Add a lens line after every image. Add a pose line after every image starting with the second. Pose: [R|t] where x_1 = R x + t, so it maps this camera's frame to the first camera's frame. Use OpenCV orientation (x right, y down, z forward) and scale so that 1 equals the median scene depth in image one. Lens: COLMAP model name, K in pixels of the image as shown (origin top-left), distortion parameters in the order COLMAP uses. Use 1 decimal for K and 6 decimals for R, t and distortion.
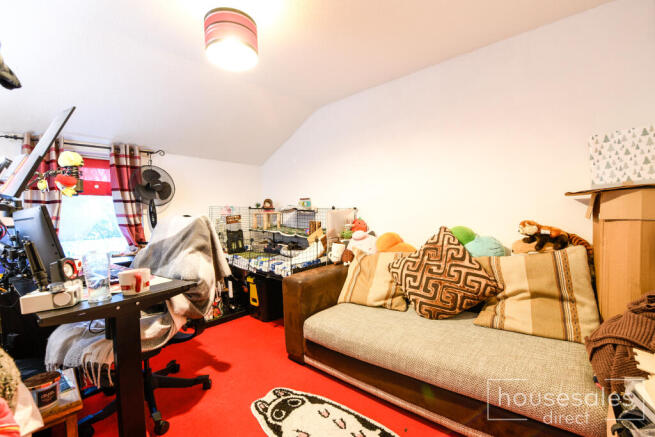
lens RADIAL K [[263.5, 0, 319.5], [0, 263.5, 222.2], [0, 0, 1]] dist [-0.021345, -0.000181]
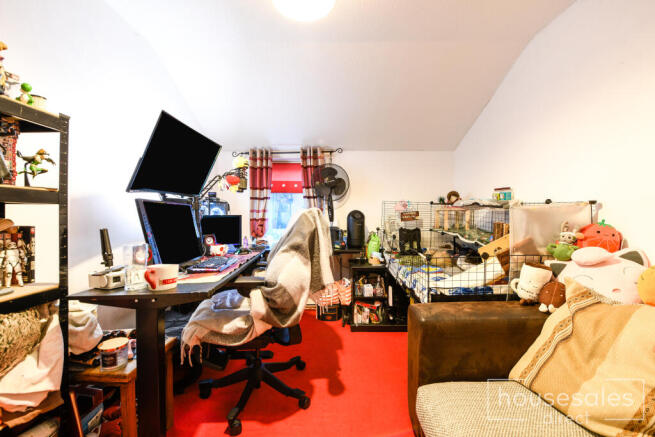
lens RADIAL K [[252.7, 0, 340.3], [0, 252.7, 219.3], [0, 0, 1]] dist [-0.021164, -0.000483]
pose [[0.683124, 0.041725, -0.729109, 0.166013], [-0.038400, 0.999038, 0.021193, -0.012123], [0.729292, 0.013520, 0.684069, 0.346725]]
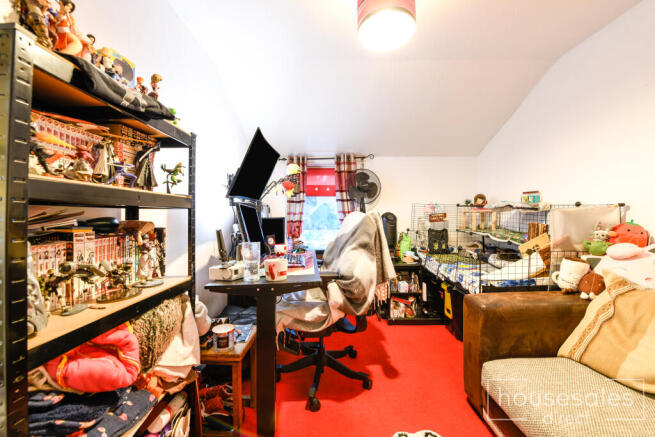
lens RADIAL K [[252.7, 0, 340.3], [0, 252.7, 219.3], [0, 0, 1]] dist [-0.021164, -0.000483]
pose [[0.683415, 0.033152, -0.729277, 0.116631], [-0.033658, 0.999337, 0.013888, -0.007303], [0.729254, 0.015055, 0.684077, 0.183009]]
